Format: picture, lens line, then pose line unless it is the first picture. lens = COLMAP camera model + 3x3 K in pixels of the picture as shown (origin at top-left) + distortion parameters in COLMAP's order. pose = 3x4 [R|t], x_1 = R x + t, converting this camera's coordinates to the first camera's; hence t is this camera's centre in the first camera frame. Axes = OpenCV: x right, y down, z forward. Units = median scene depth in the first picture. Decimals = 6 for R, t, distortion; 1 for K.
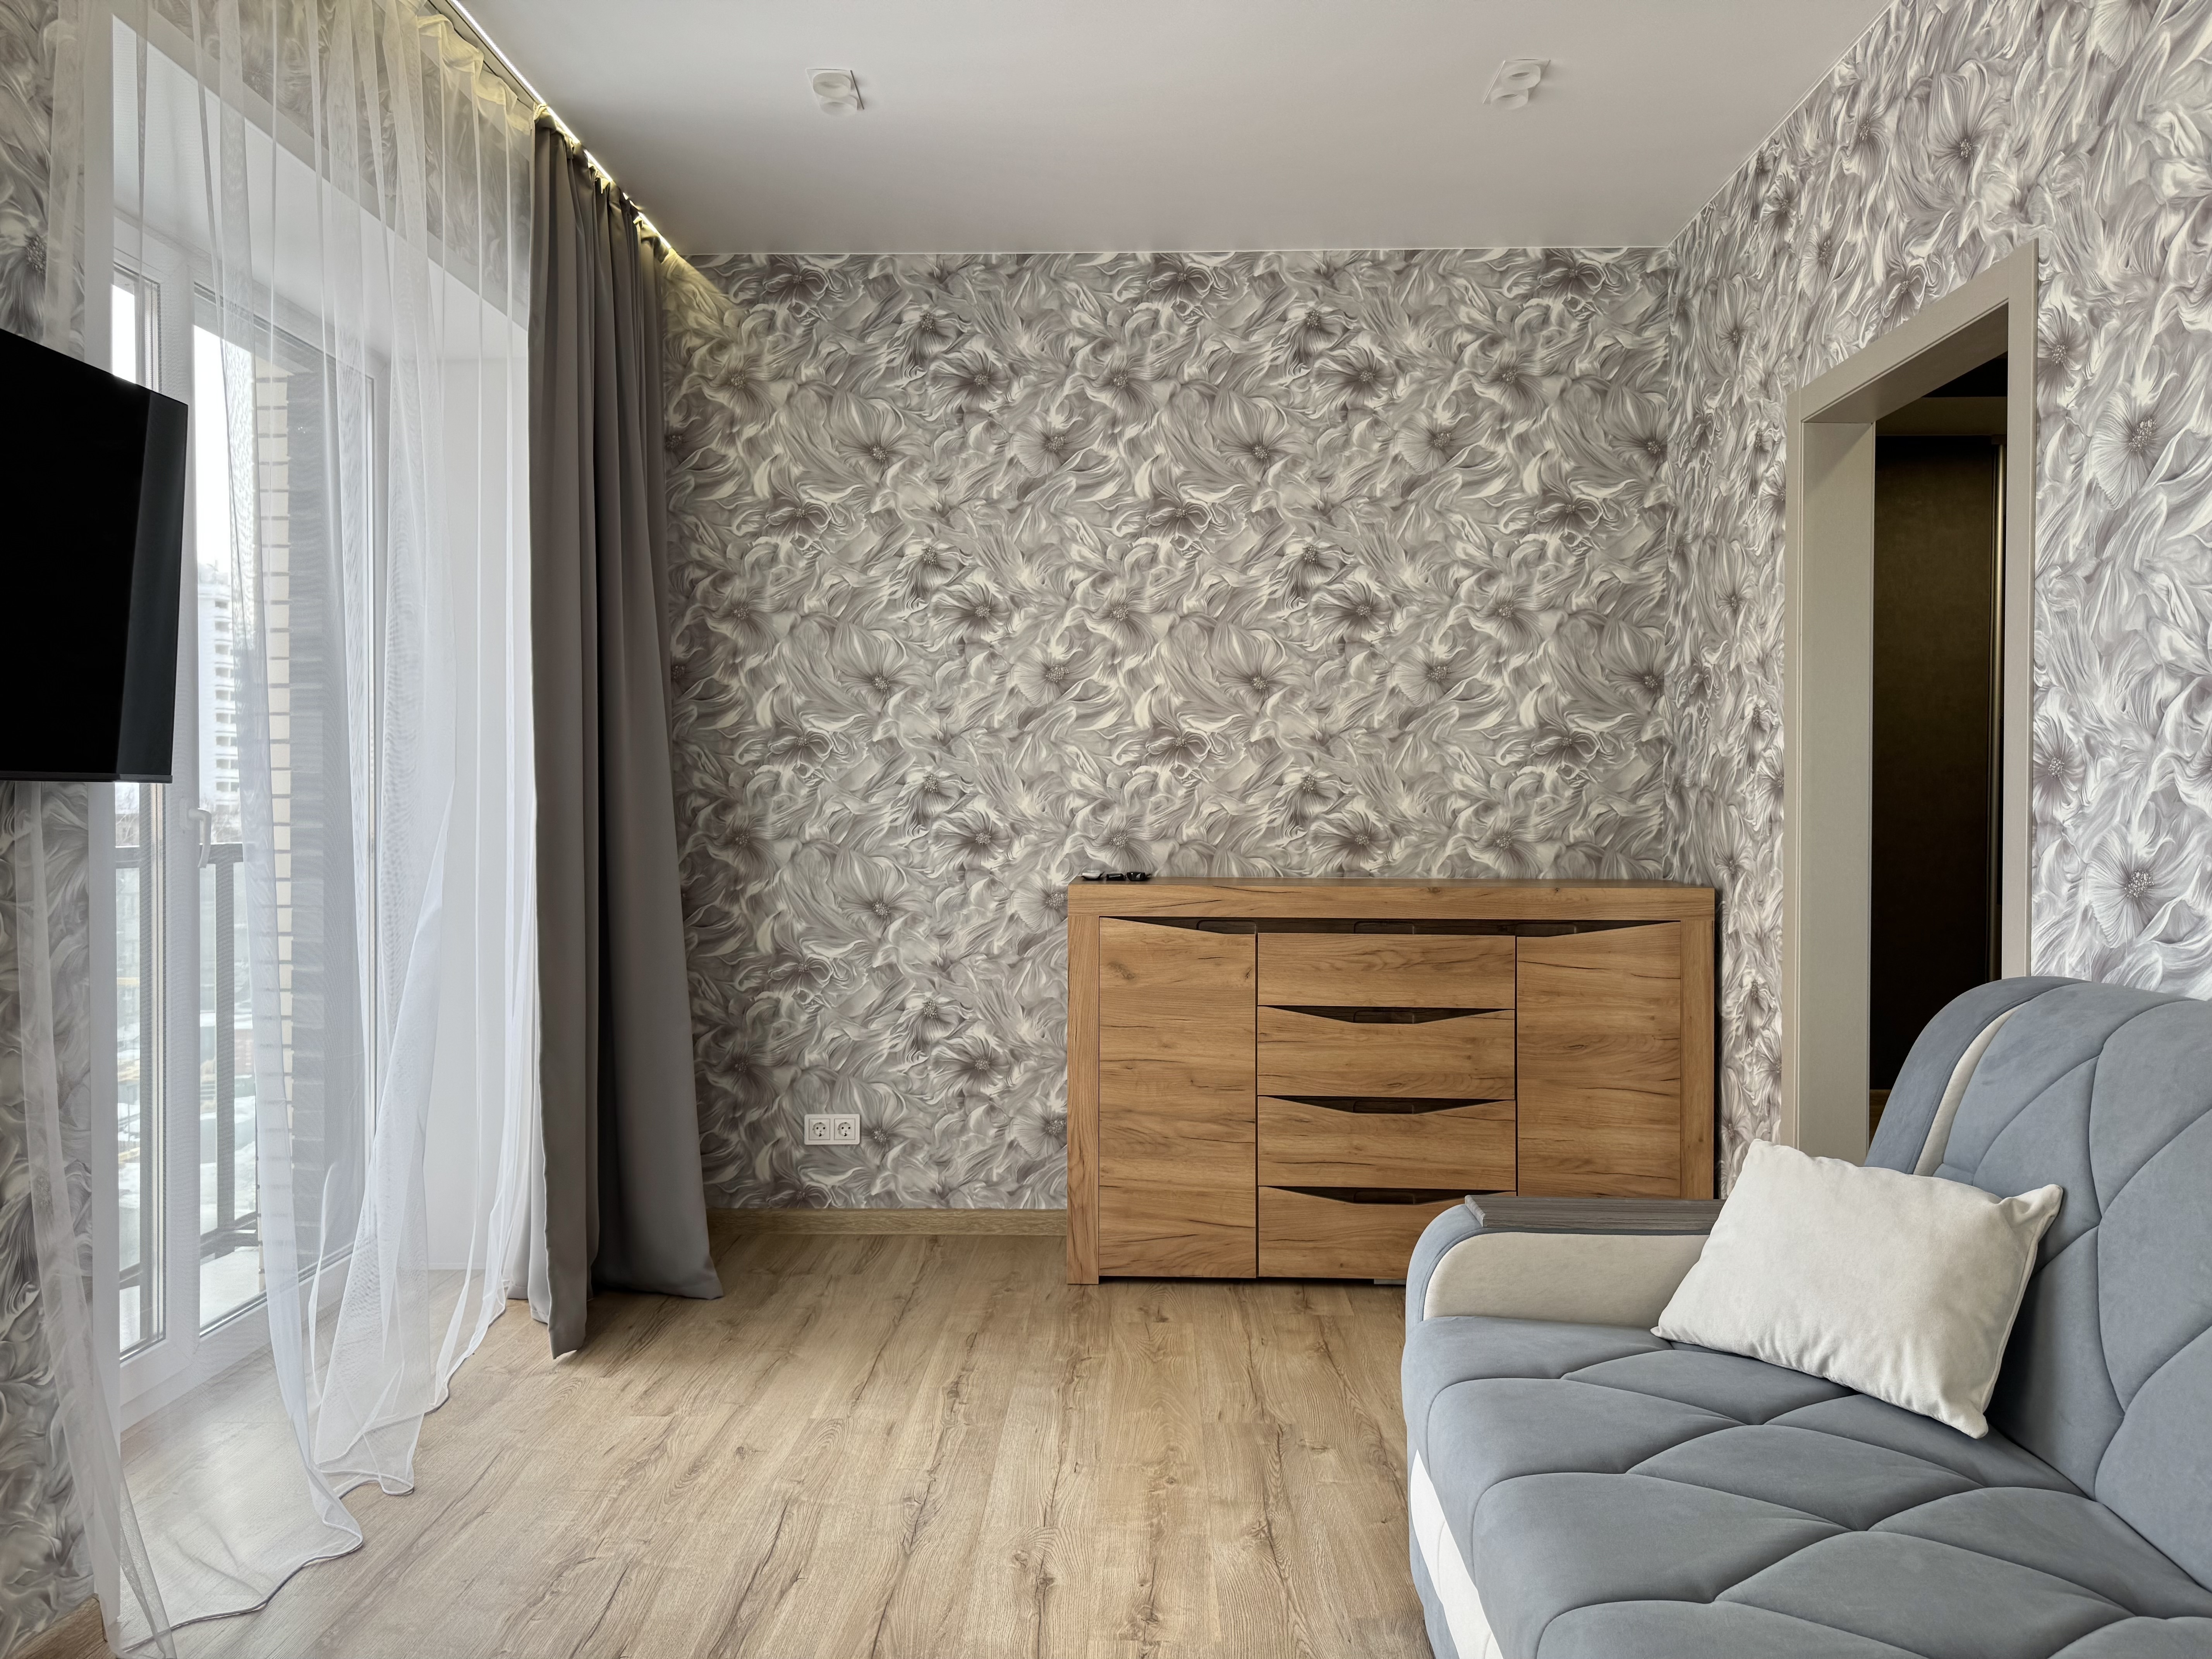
lens RADIAL K [[1569.3, 0, 1107.2], [0, 1569.3, 825.5], [0, 0, 1]] dist [0.028059, -0.030905]
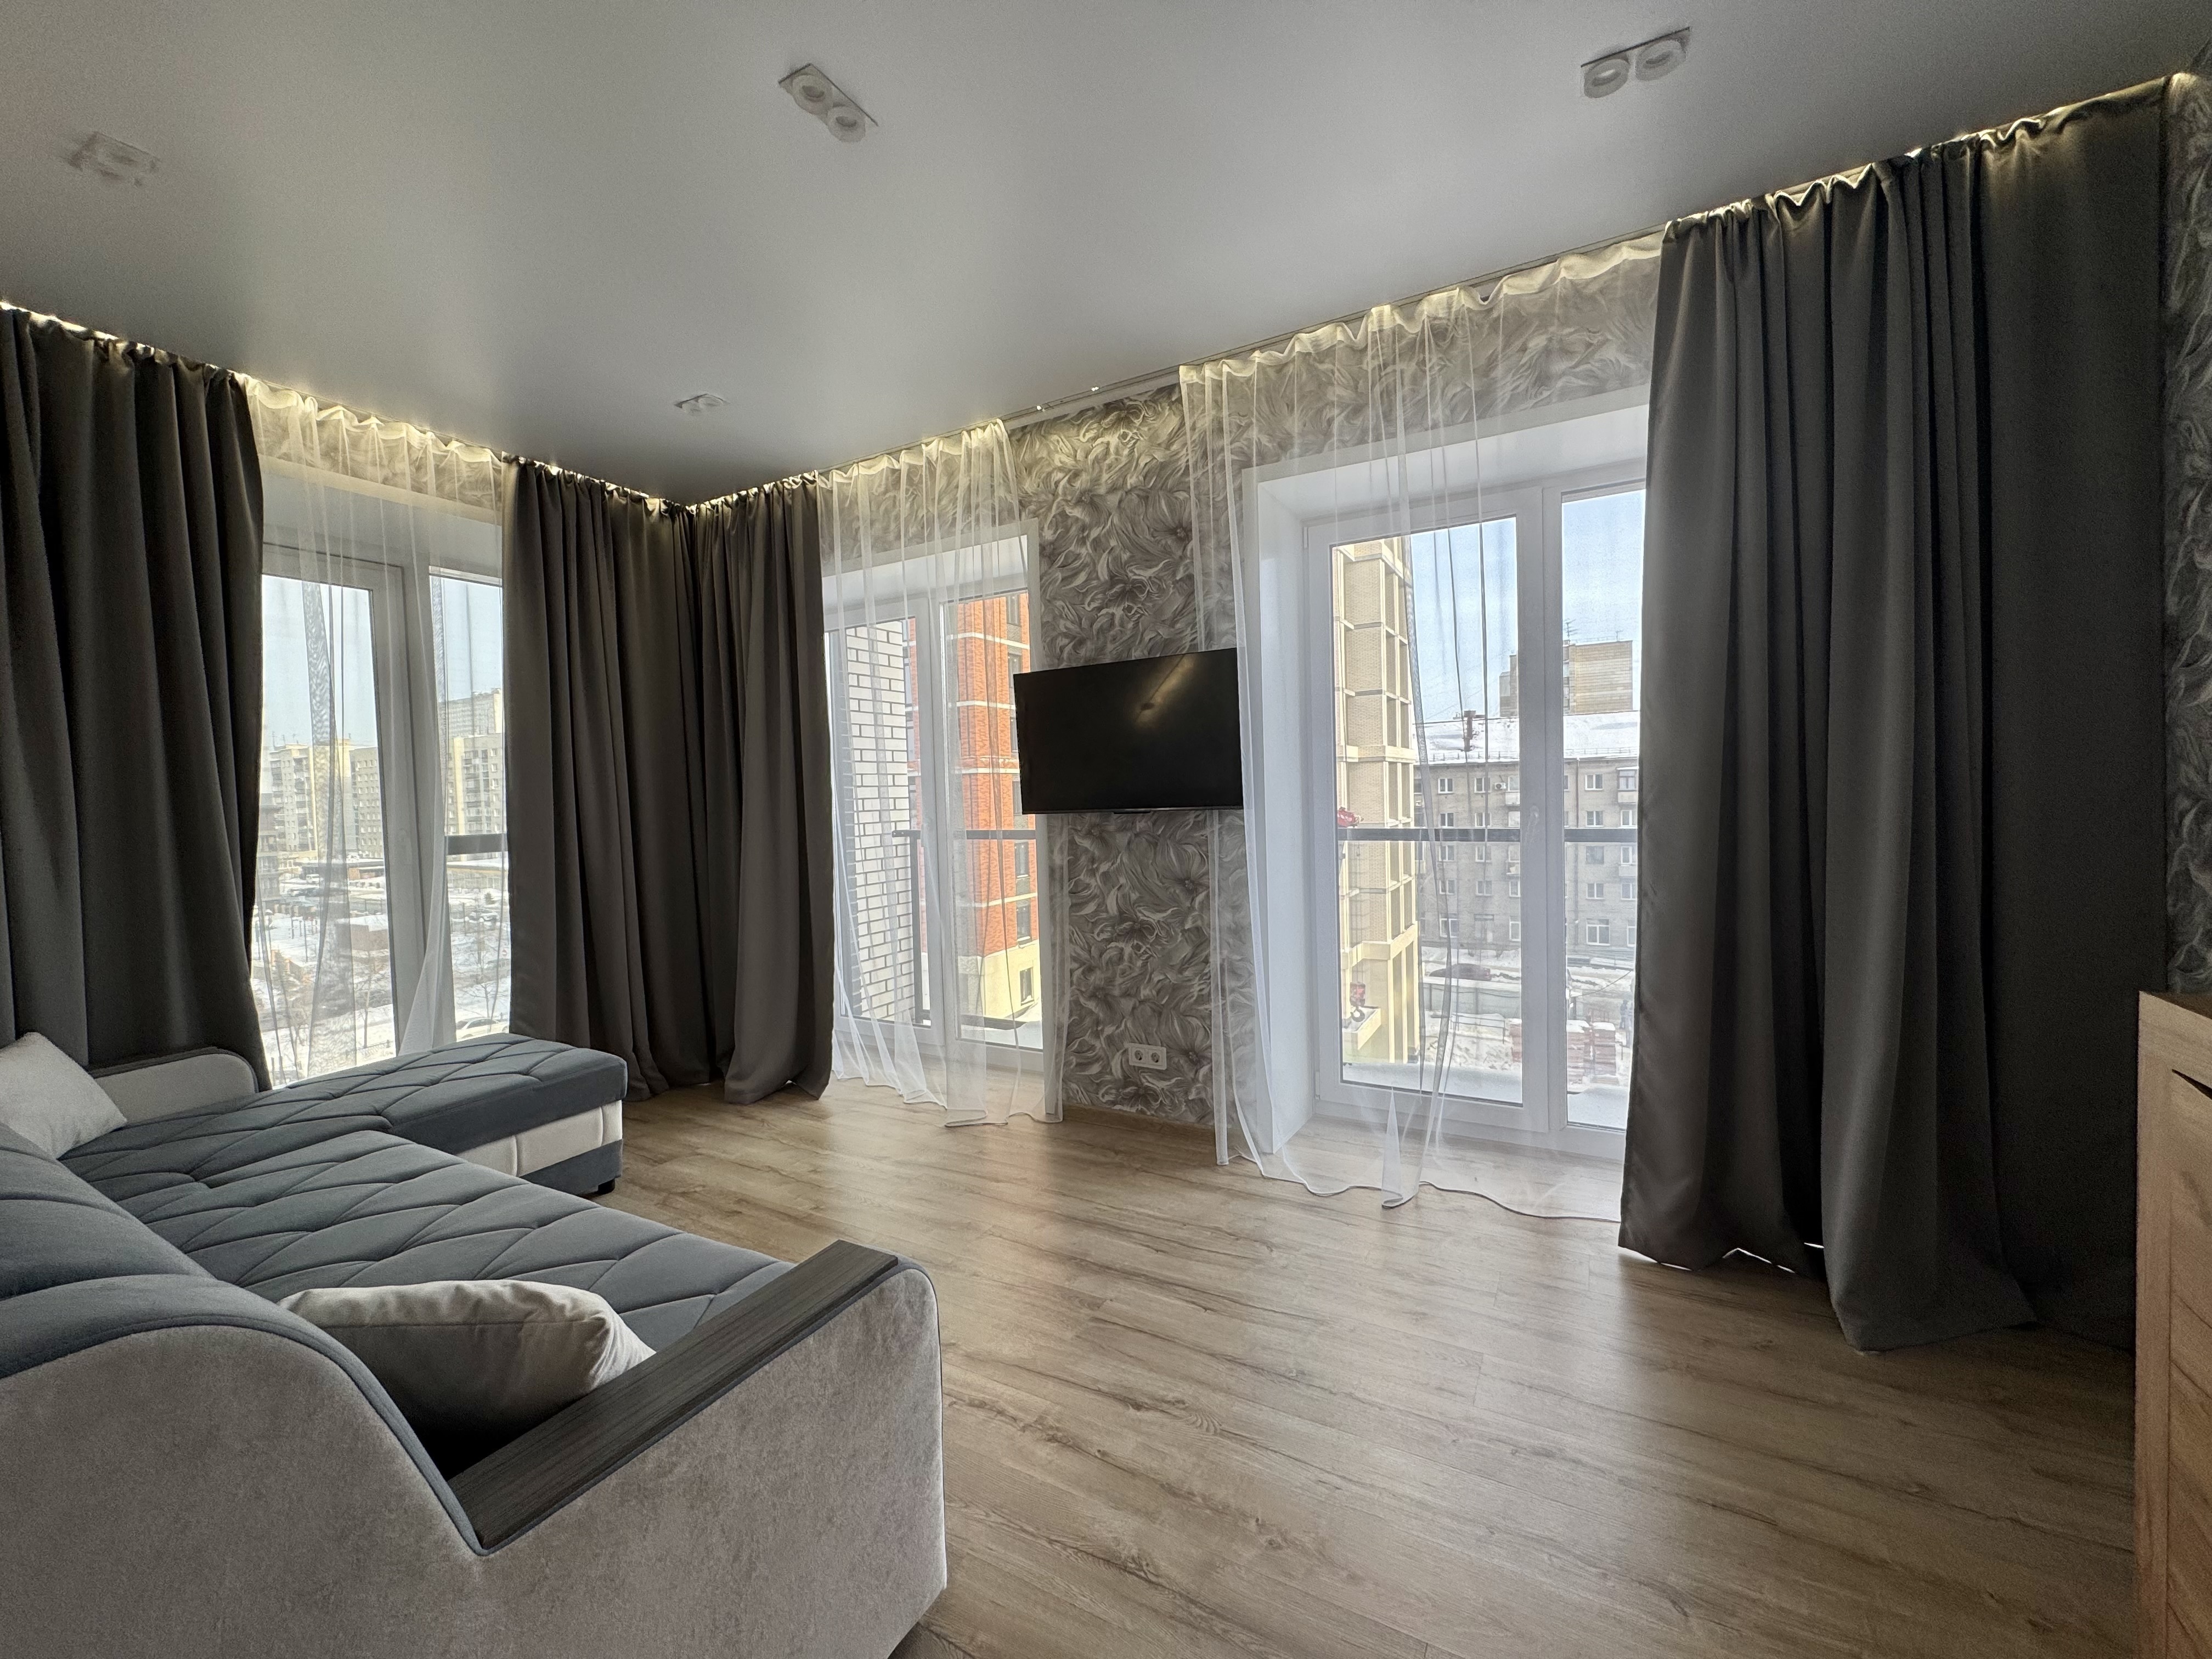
lens RADIAL K [[883.0, 0, 1105.5], [0, 883.0, 824.8], [0, 0, 1]] dist [-0.000335, 0.000958]
pose [[-0.464729, 0.045084, -0.884304, 0.509278], [0.018187, 0.998978, 0.041373, -0.046696], [0.885266, 0.003144, -0.465075, 1.075788]]
